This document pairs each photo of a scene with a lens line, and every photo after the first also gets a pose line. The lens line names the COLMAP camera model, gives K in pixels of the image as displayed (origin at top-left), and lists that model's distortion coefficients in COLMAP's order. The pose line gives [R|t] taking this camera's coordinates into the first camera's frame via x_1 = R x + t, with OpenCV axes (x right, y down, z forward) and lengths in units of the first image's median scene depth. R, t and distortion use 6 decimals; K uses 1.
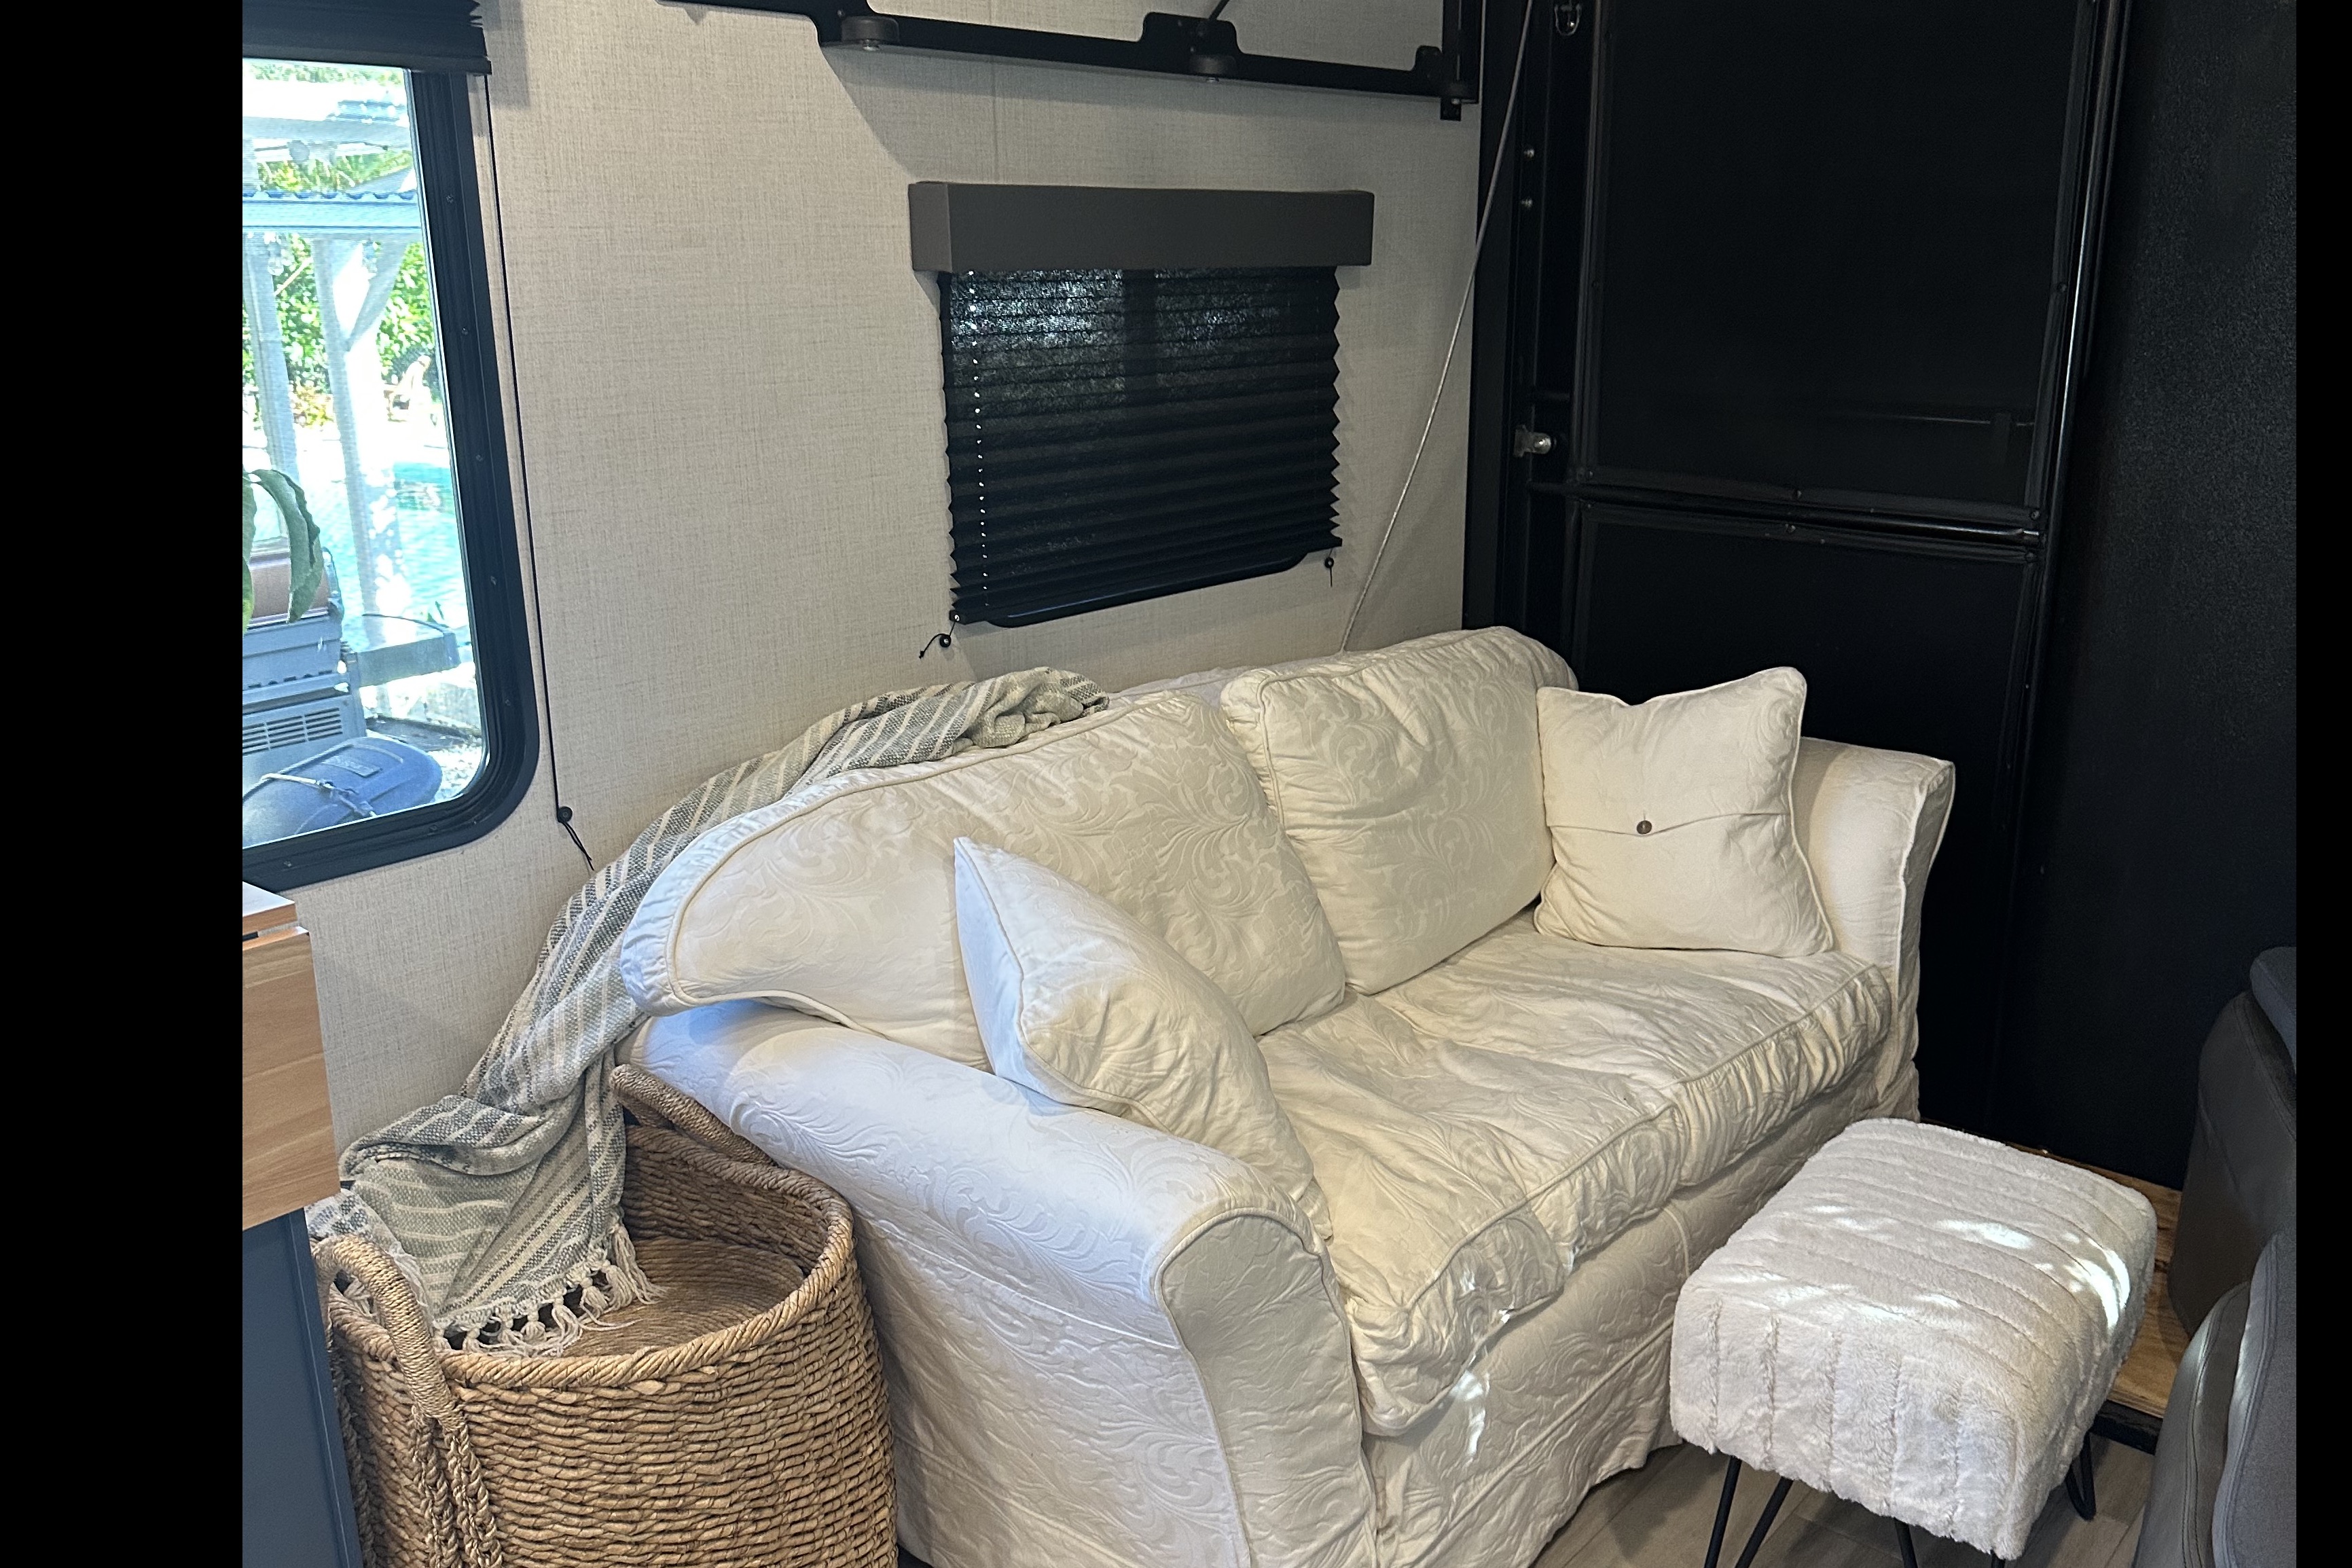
lens RADIAL K [[1926.3, 0, 1237.1], [0, 1926.3, 775.3], [0, 0, 1]] dist [0.180607, -0.373589]
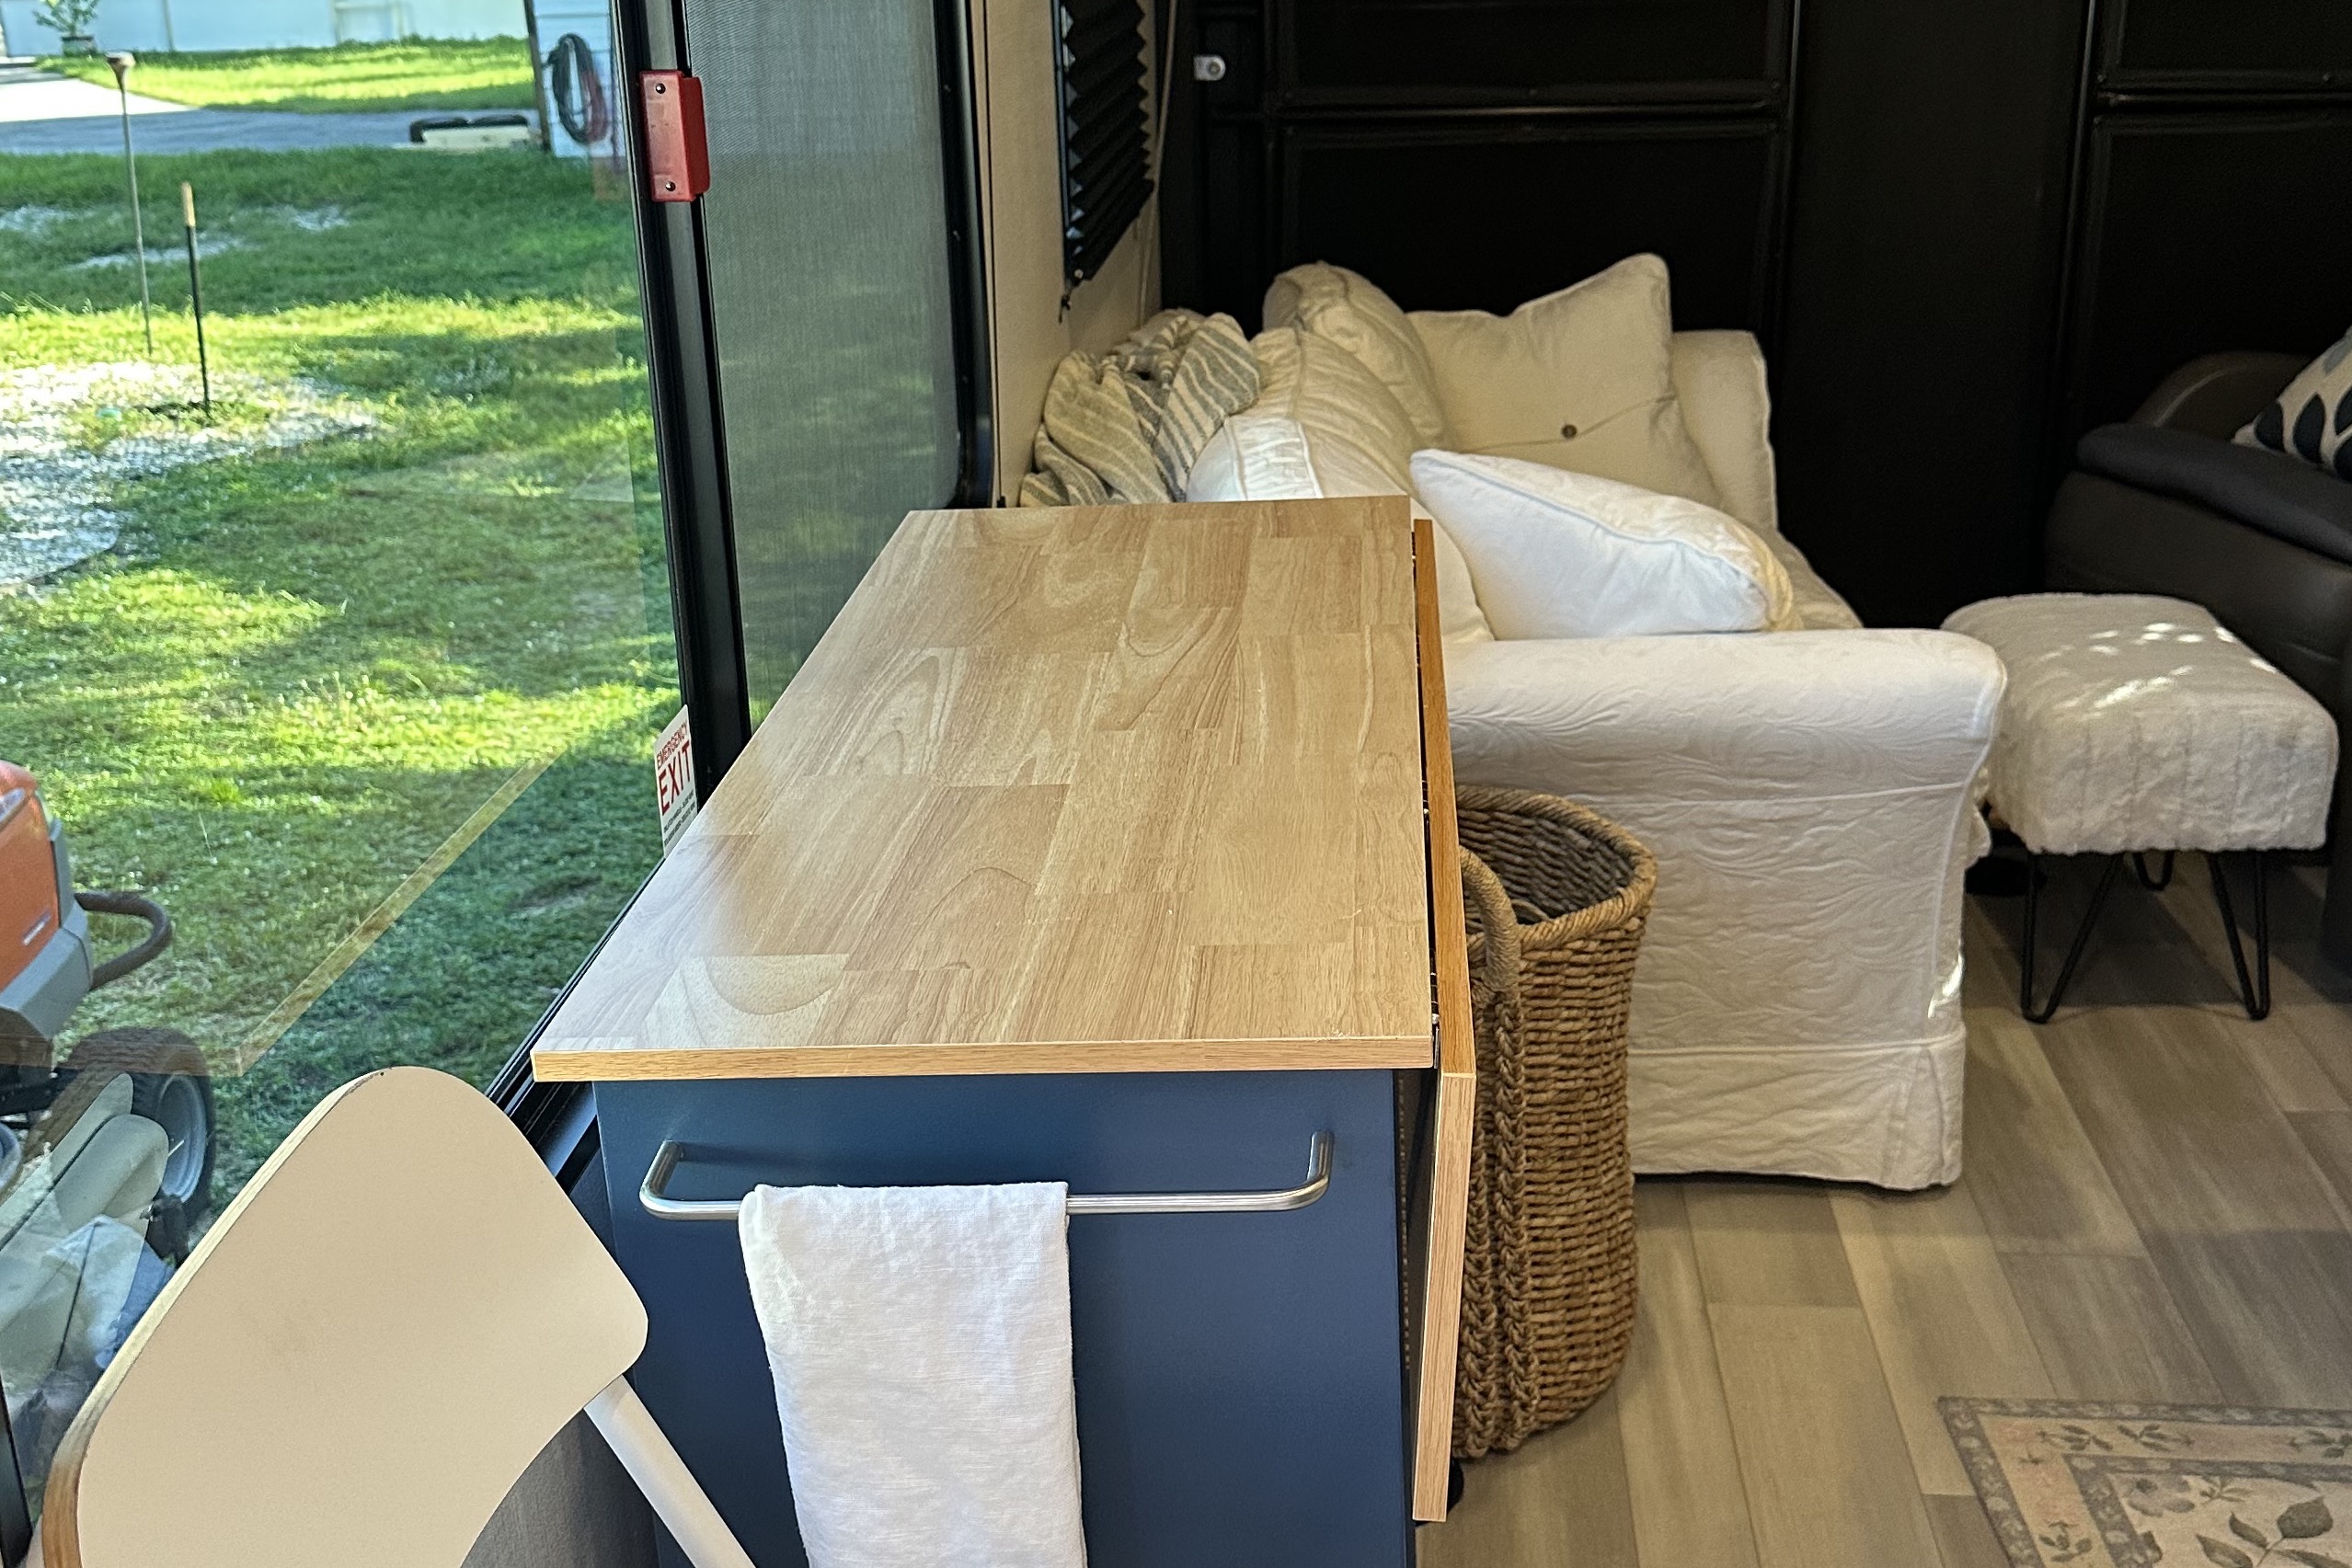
lens RADIAL K [[2663.2, 0, 1151.1], [0, 2663.2, 890.5], [0, 0, 1]] dist [0.182354, -0.470049]
pose [[0.826229, -0.228815, 0.514771, -0.863938], [0.183645, 0.973277, 0.137862, 0.031531], [-0.532560, -0.019370, 0.846171, -0.068581]]
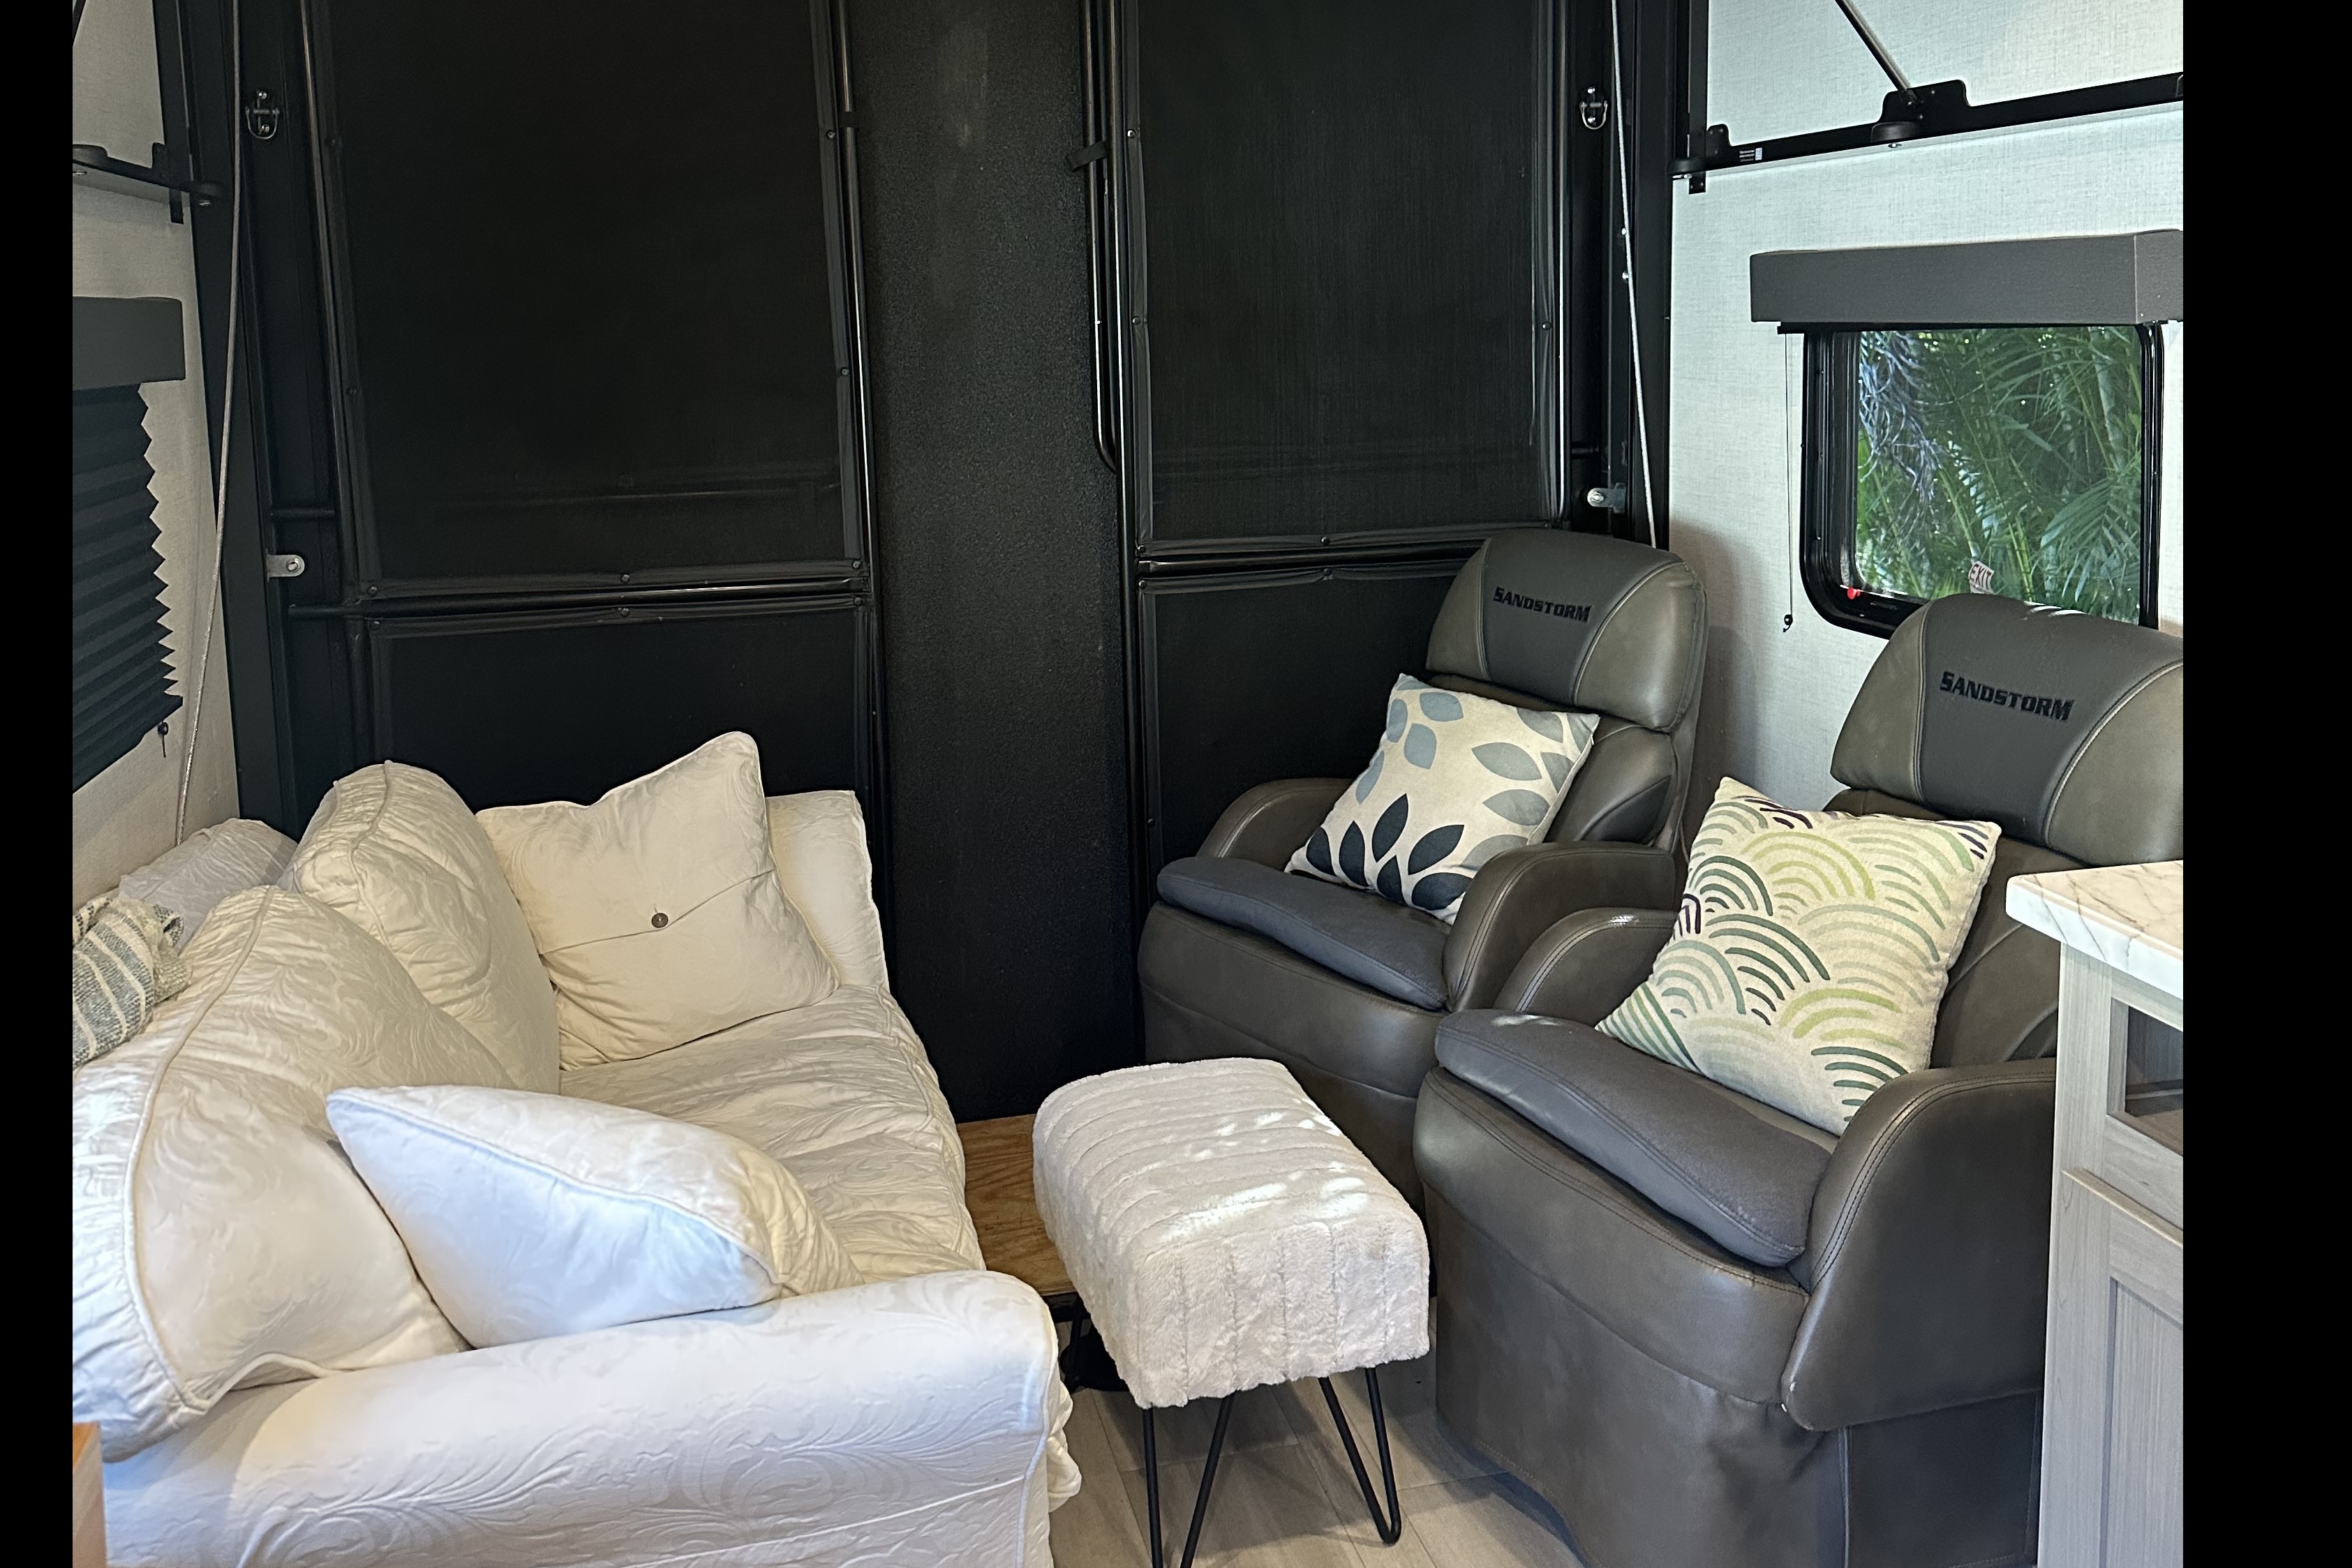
lens RADIAL K [[2000.9, 0, 1161.2], [0, 2000.9, 544.4], [0, 0, 1]] dist [0.151402, -0.215475]
pose [[0.614237, -0.116450, 0.780482, -0.476868], [0.248787, 0.967189, -0.051487, -0.047679], [-0.748878, 0.225799, 0.623055, 0.164751]]
